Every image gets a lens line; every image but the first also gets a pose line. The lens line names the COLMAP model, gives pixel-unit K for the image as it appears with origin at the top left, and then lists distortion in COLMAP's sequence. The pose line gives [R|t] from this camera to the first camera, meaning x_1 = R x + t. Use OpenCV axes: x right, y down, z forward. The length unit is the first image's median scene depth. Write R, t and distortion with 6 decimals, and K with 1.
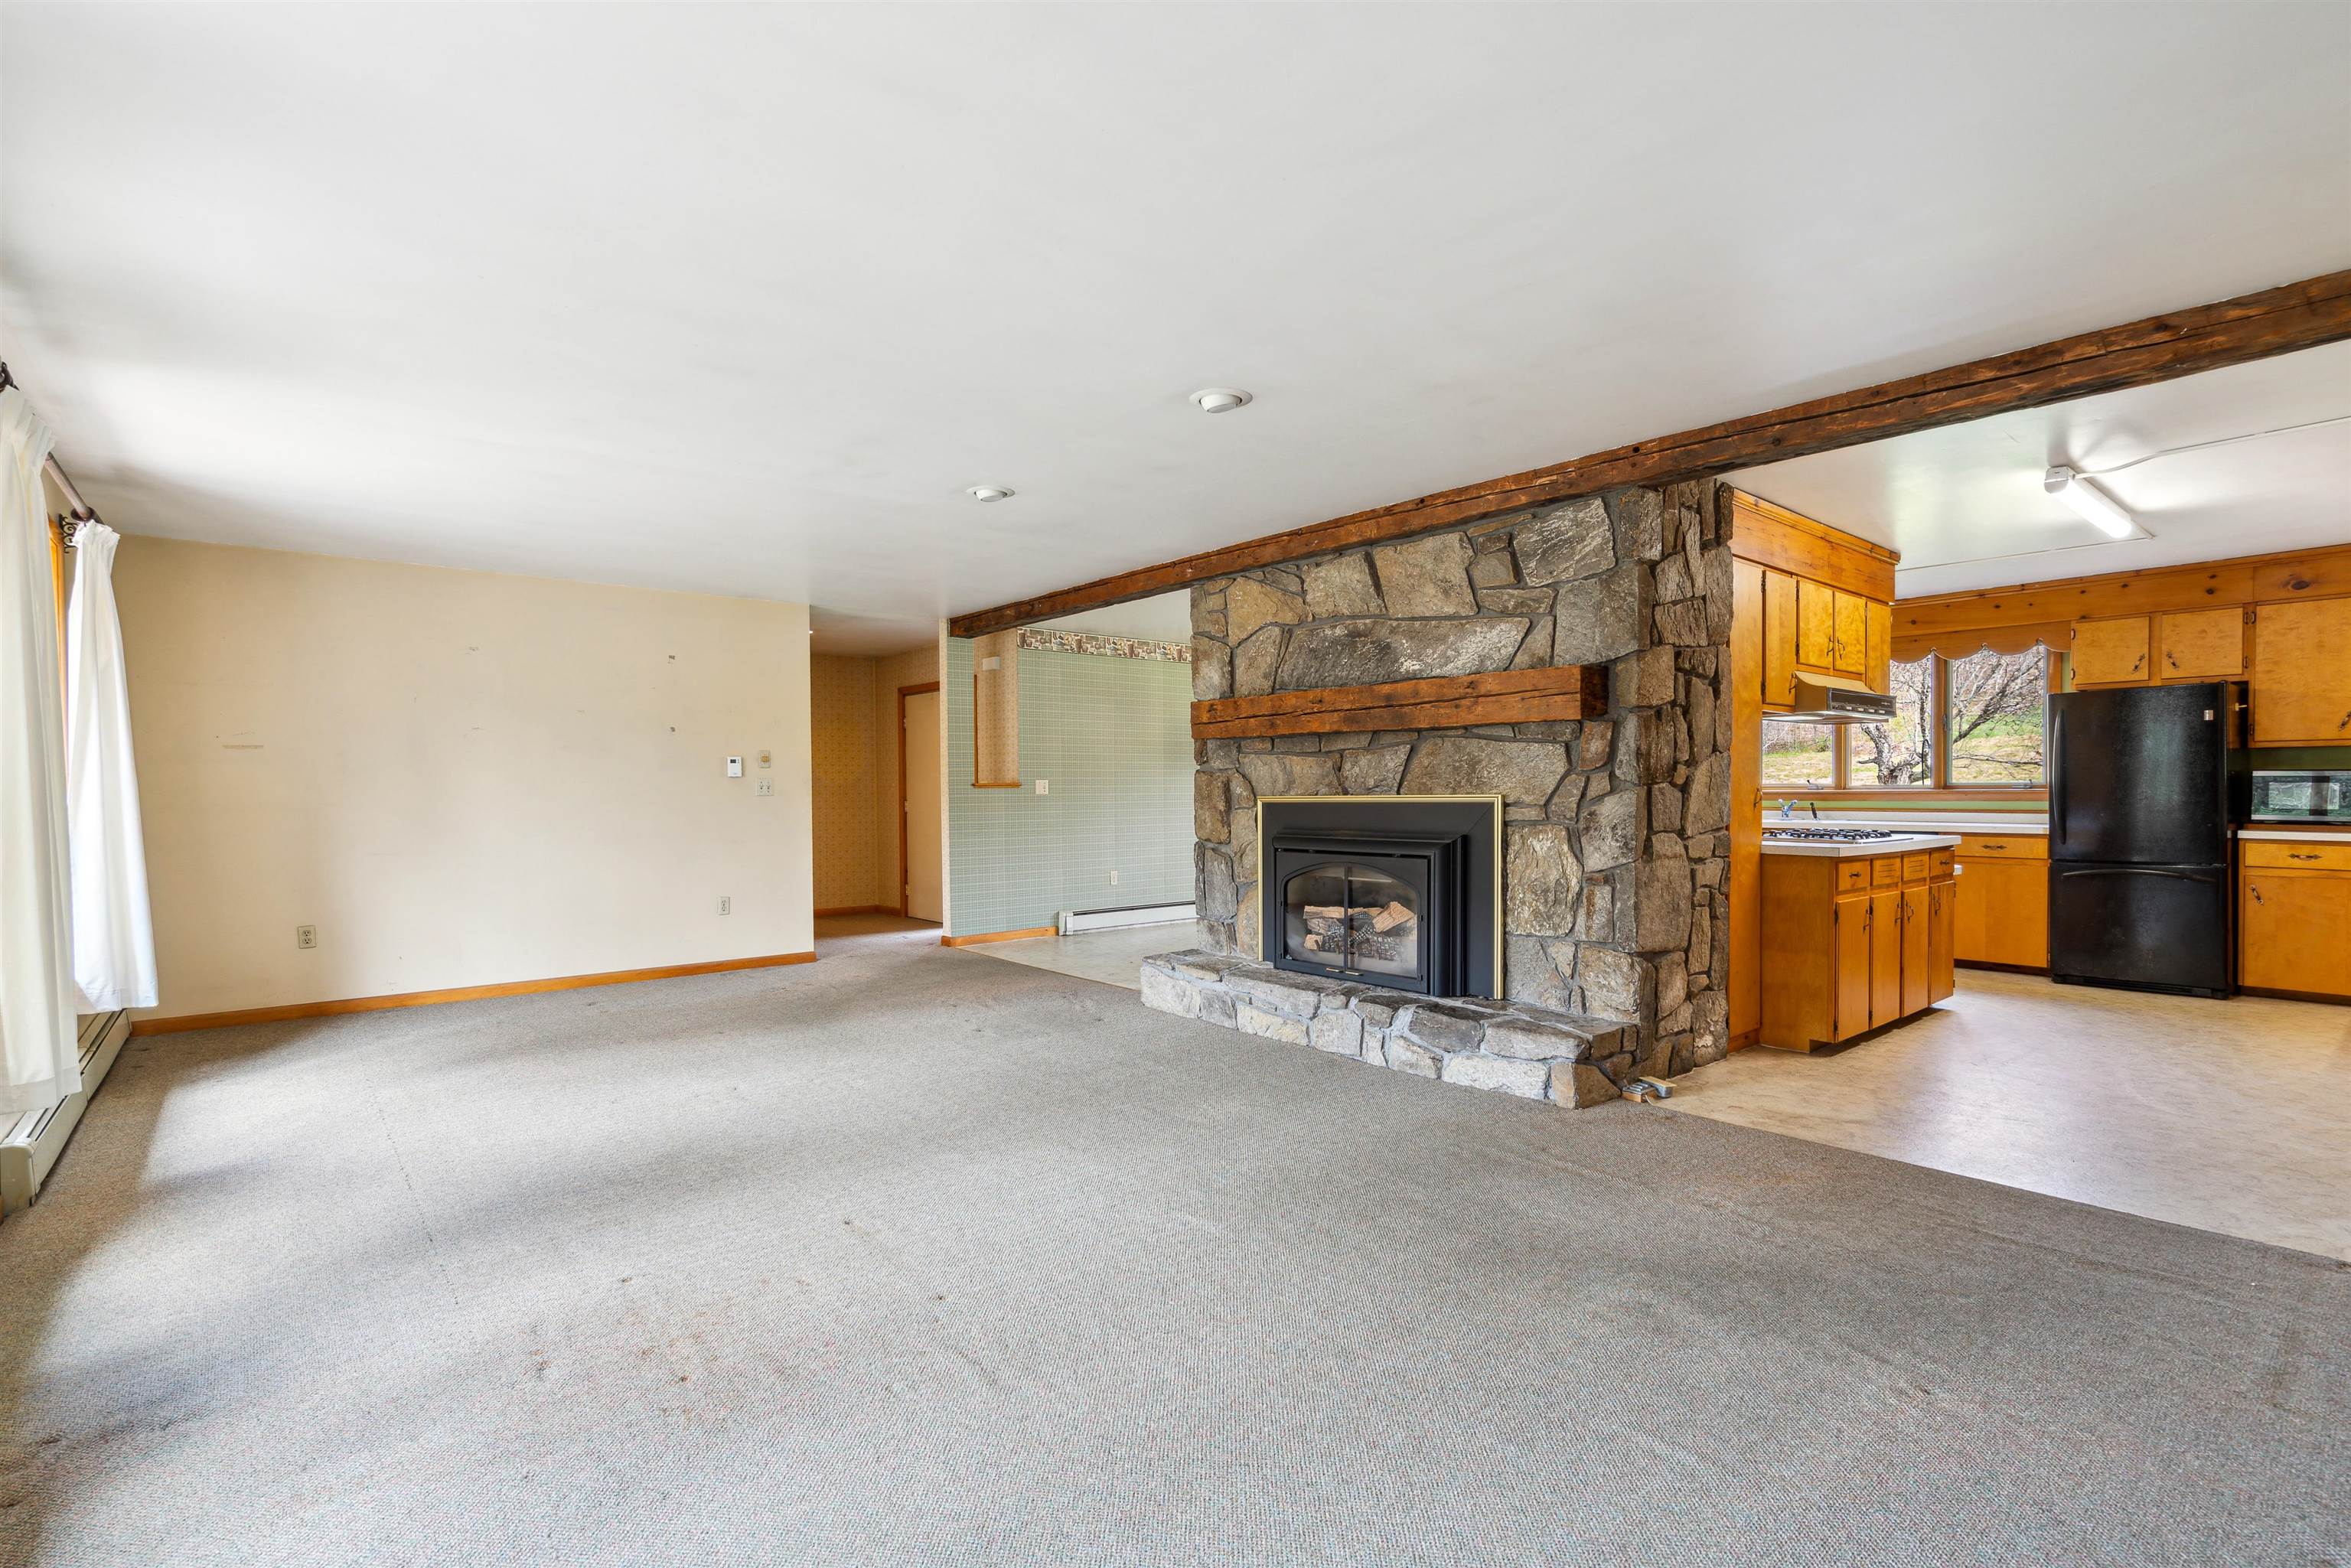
lens RADIAL K [[1096.0, 0, 1138.1], [0, 1096.0, 802.1], [0, 0, 1]] dist [-0.001207, -0.000371]
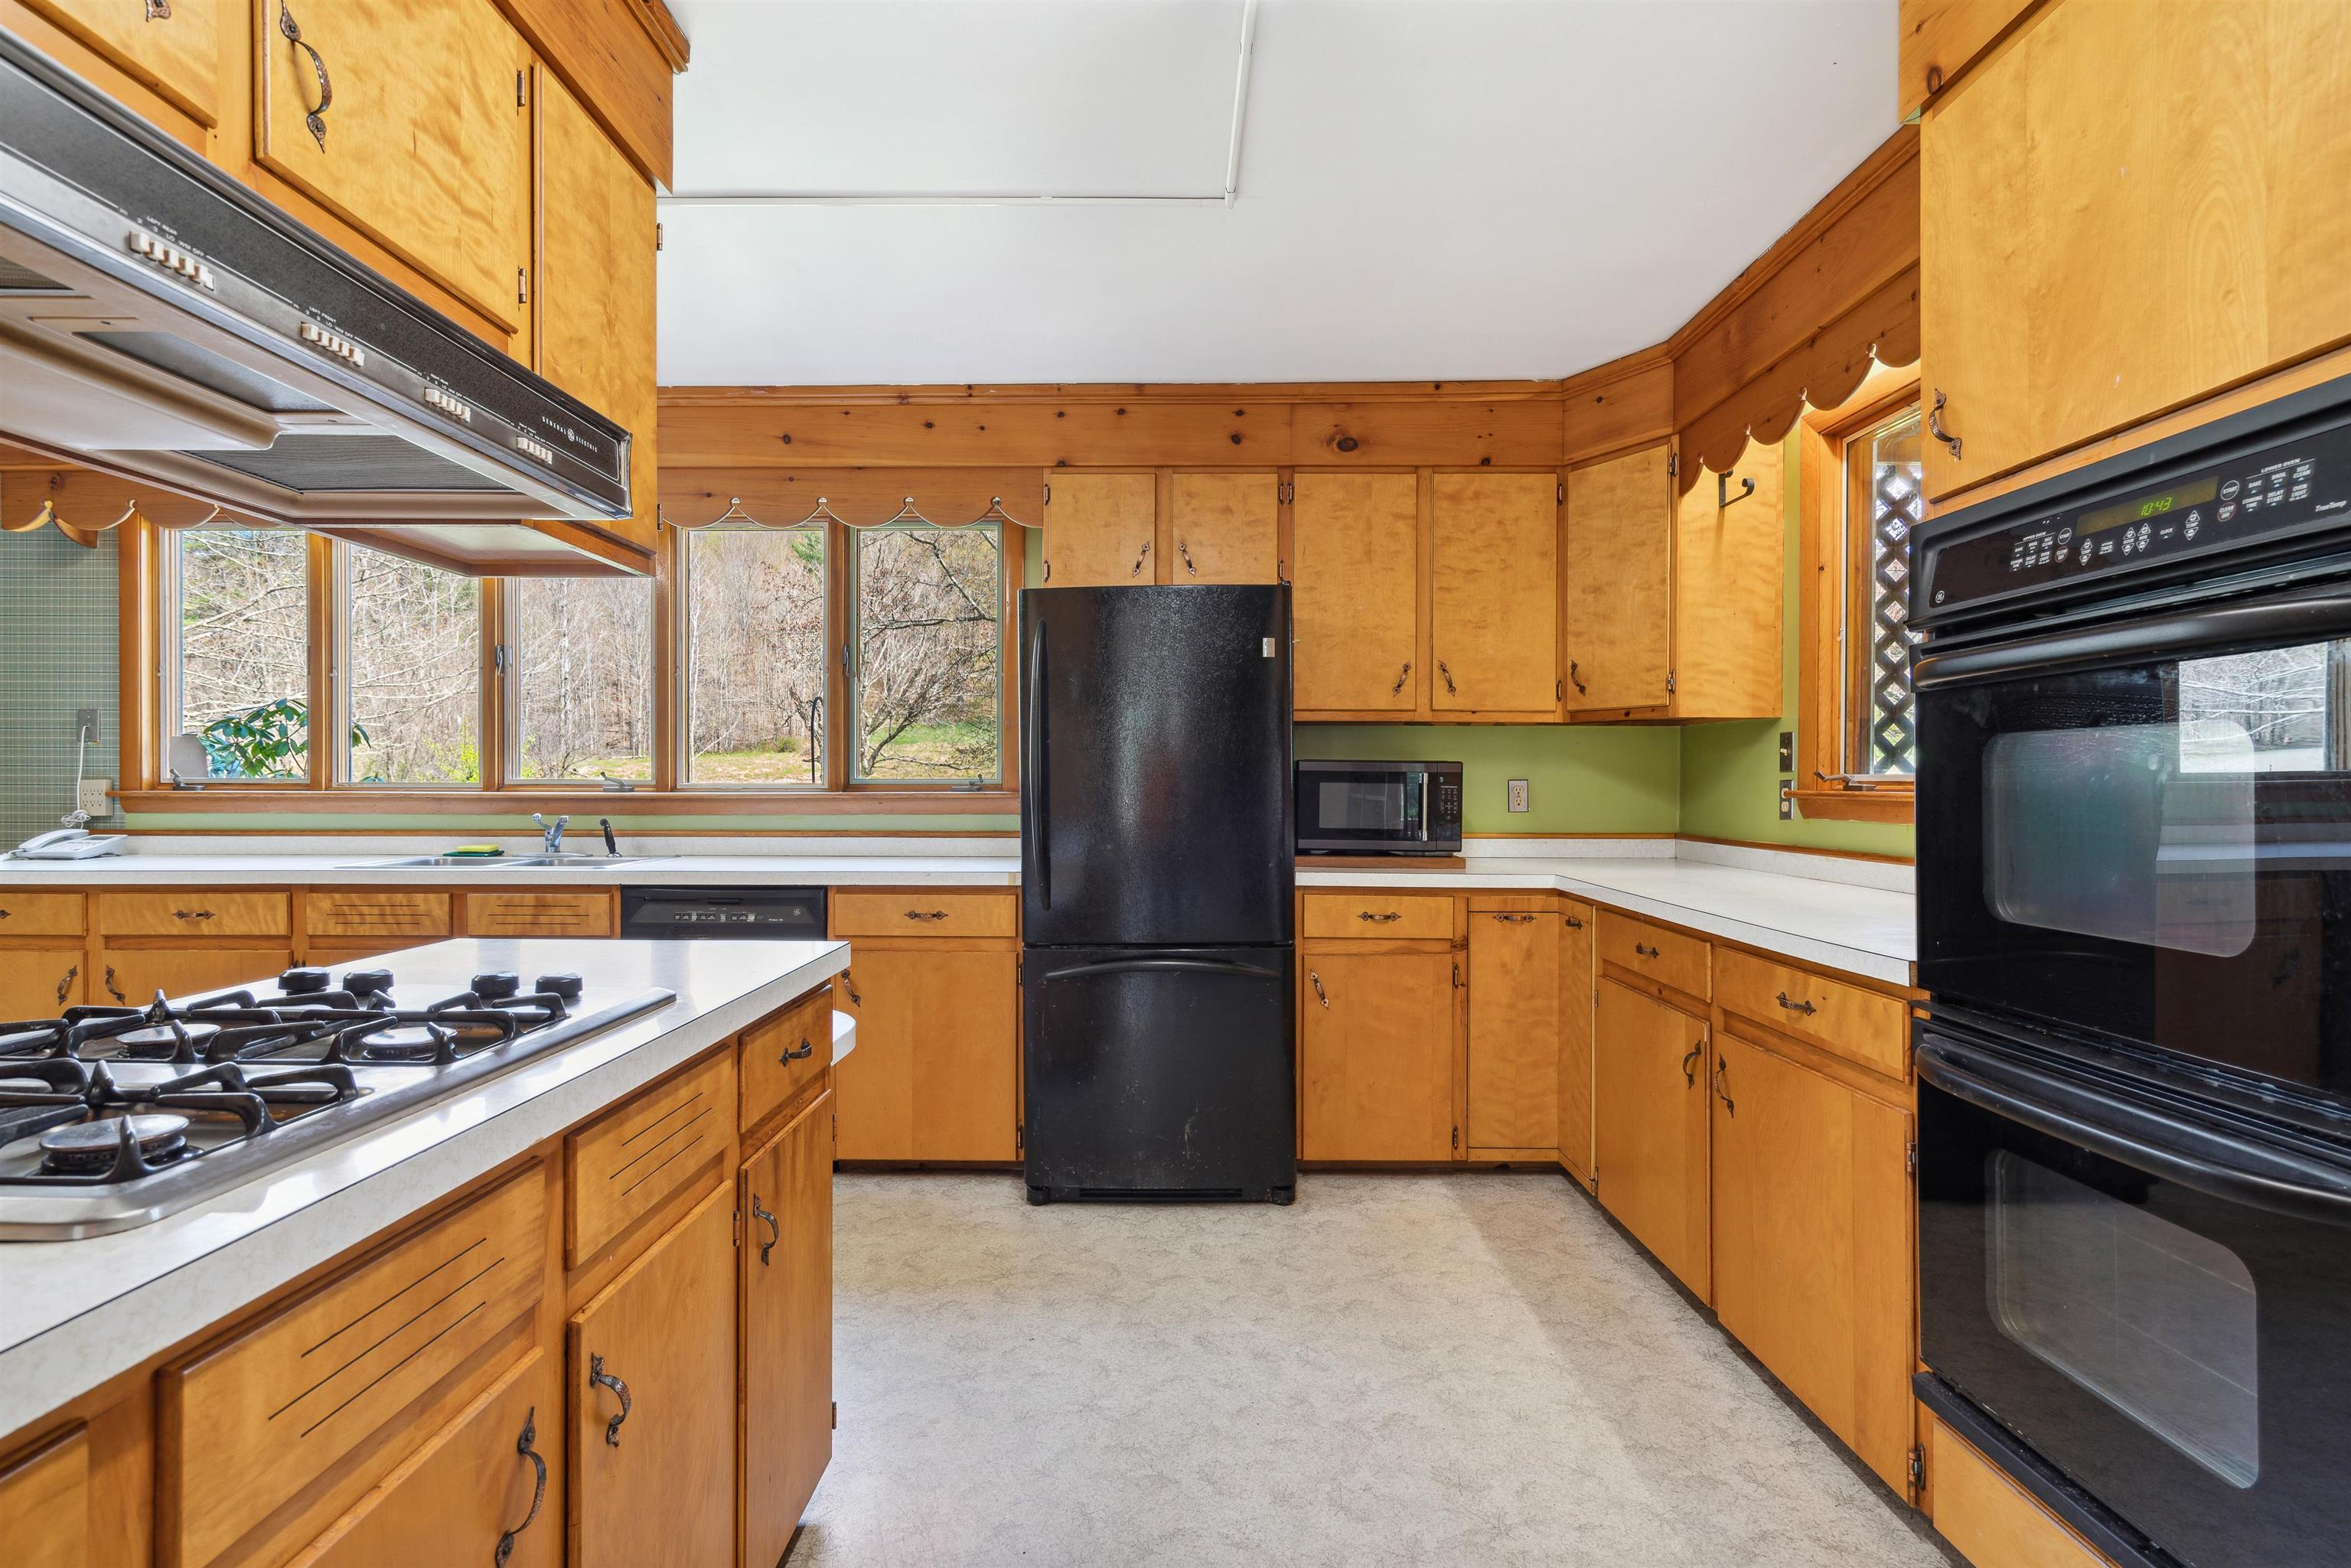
lens RADIAL K [[1096.0, 0, 1138.1], [0, 1096.0, 802.1], [0, 0, 1]] dist [-0.001207, -0.000371]
pose [[0.649228, -0.004576, 0.760580, 0.602461], [0.003102, 0.999990, 0.003369, -0.010981], [-0.760587, 0.000172, 0.649236, 0.779836]]
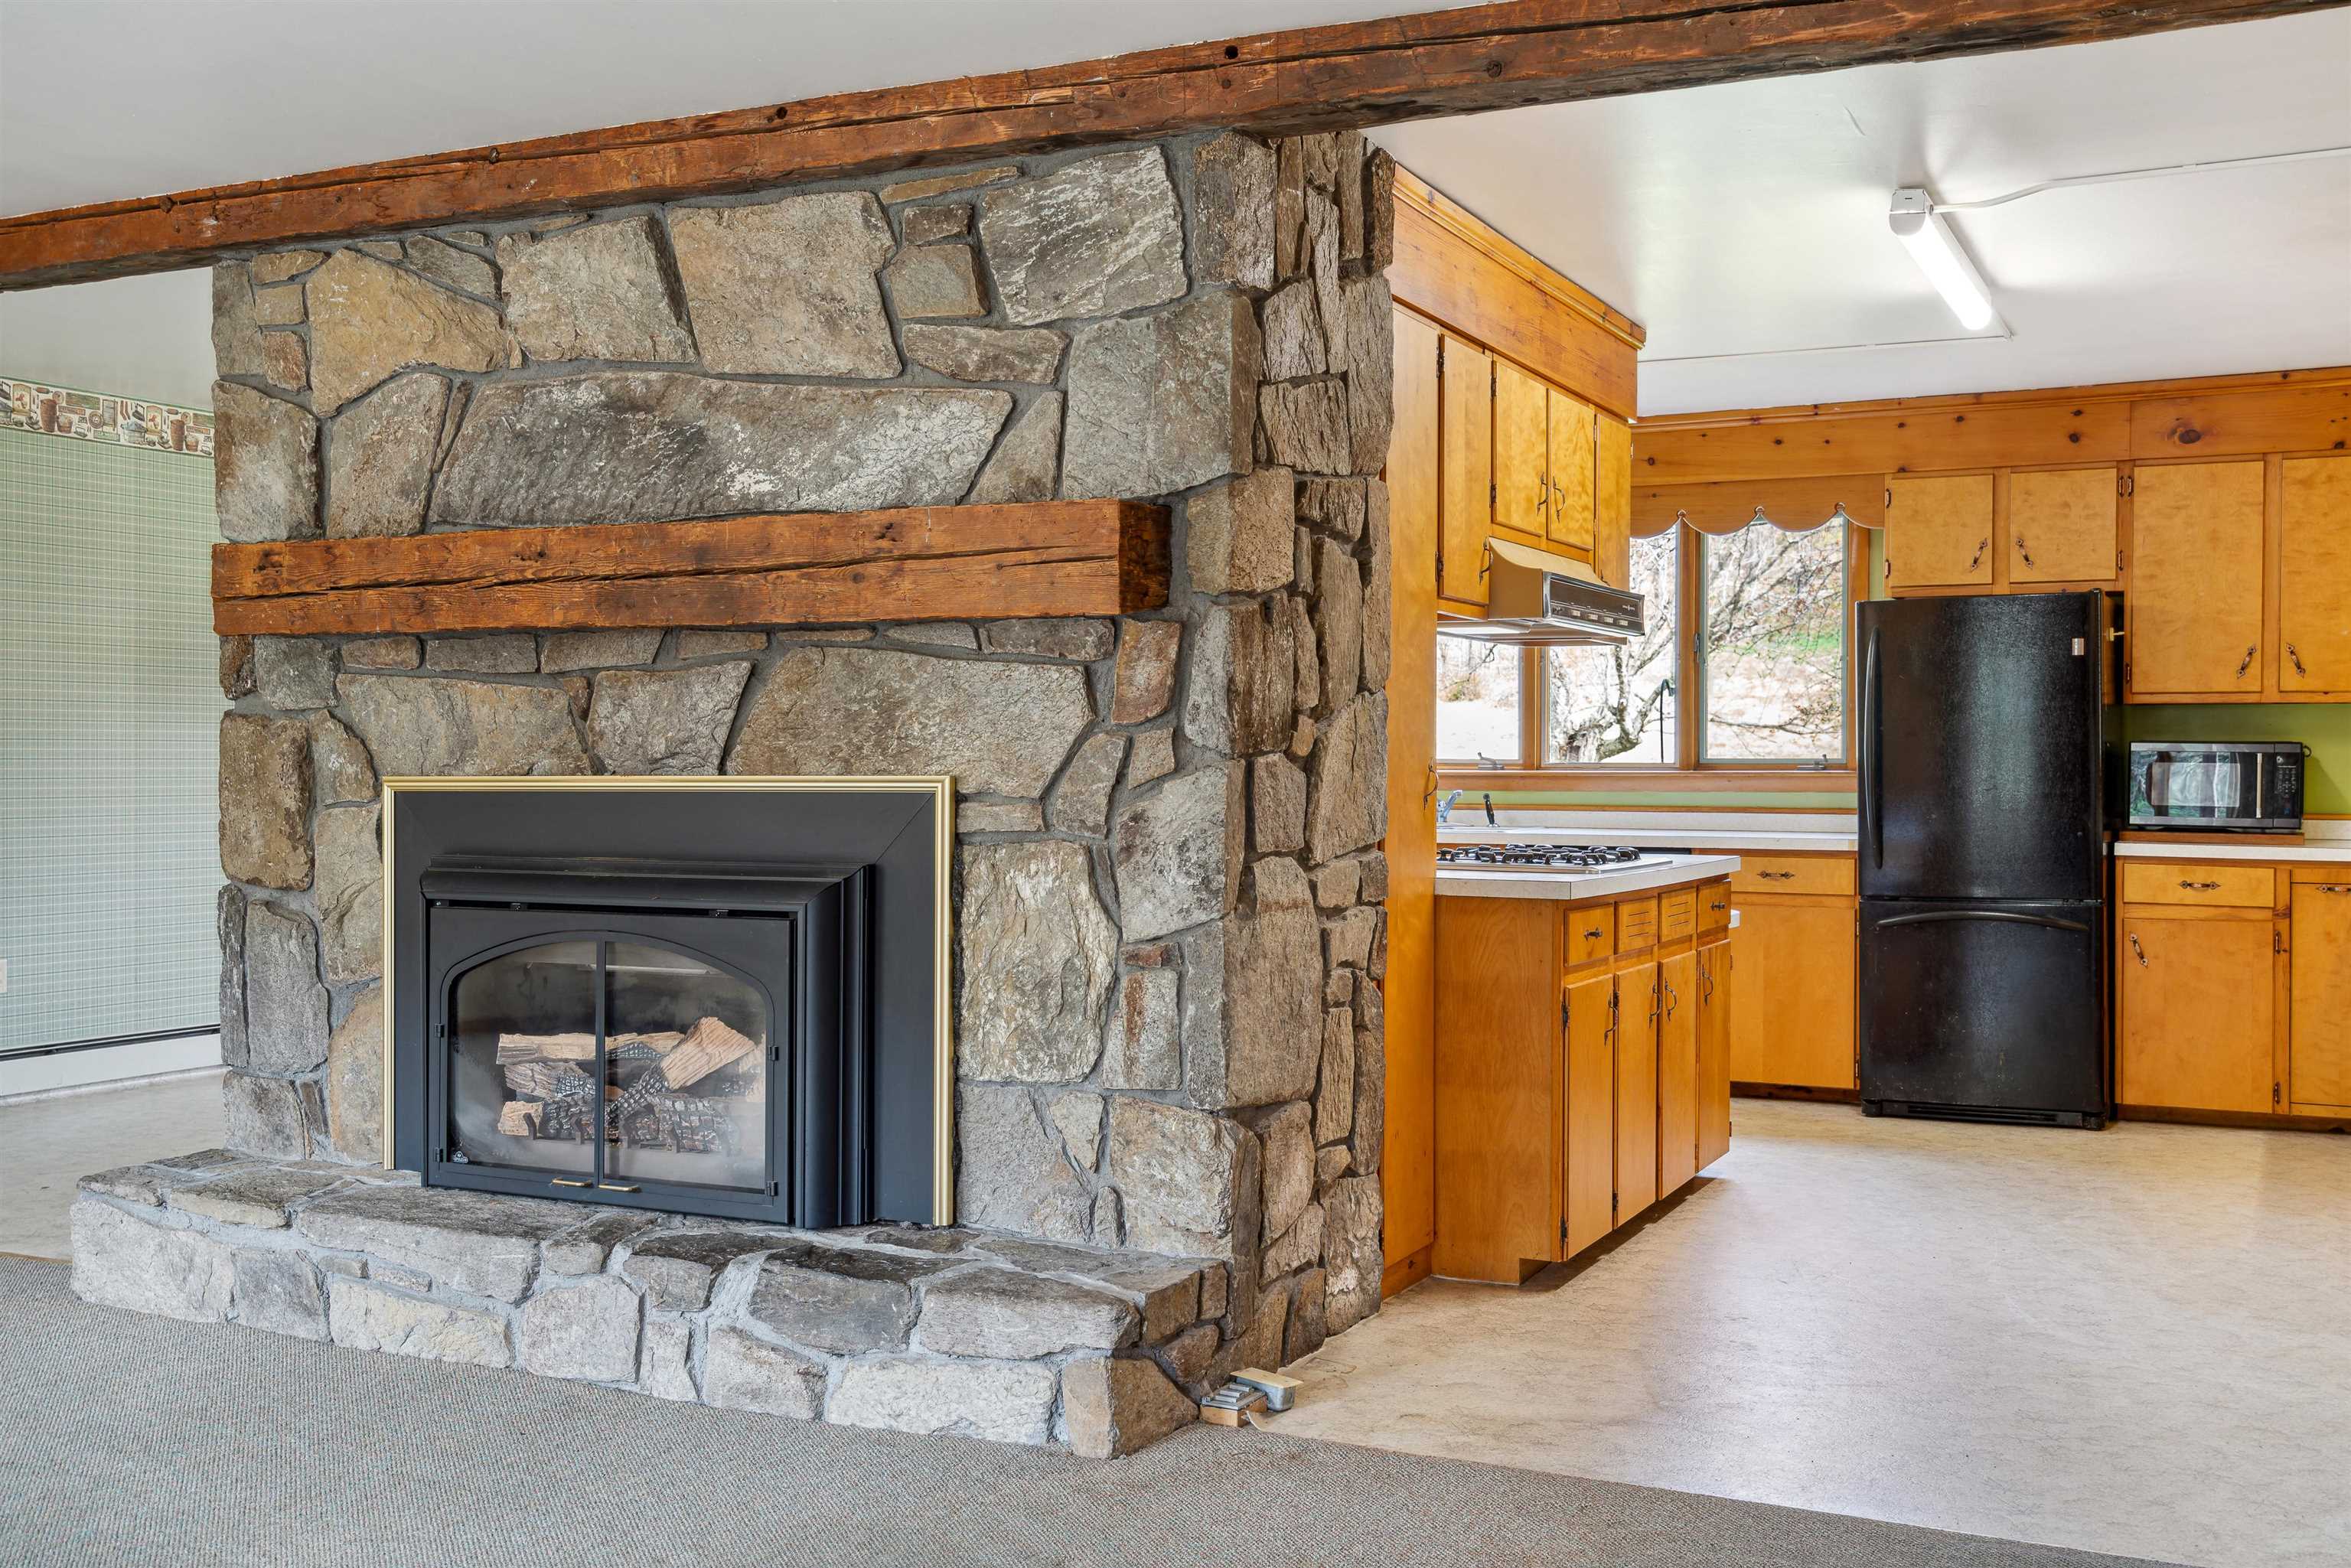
lens RADIAL K [[2342.3, 0, 1163.5], [0, 2342.3, 768.5], [0, 0, 1]] dist [0.010618, -0.005377]
pose [[0.905512, 0.006664, 0.424269, -0.001395], [-0.002780, 0.999948, -0.009774, -0.000433], [-0.424312, 0.007671, 0.905484, 0.073398]]
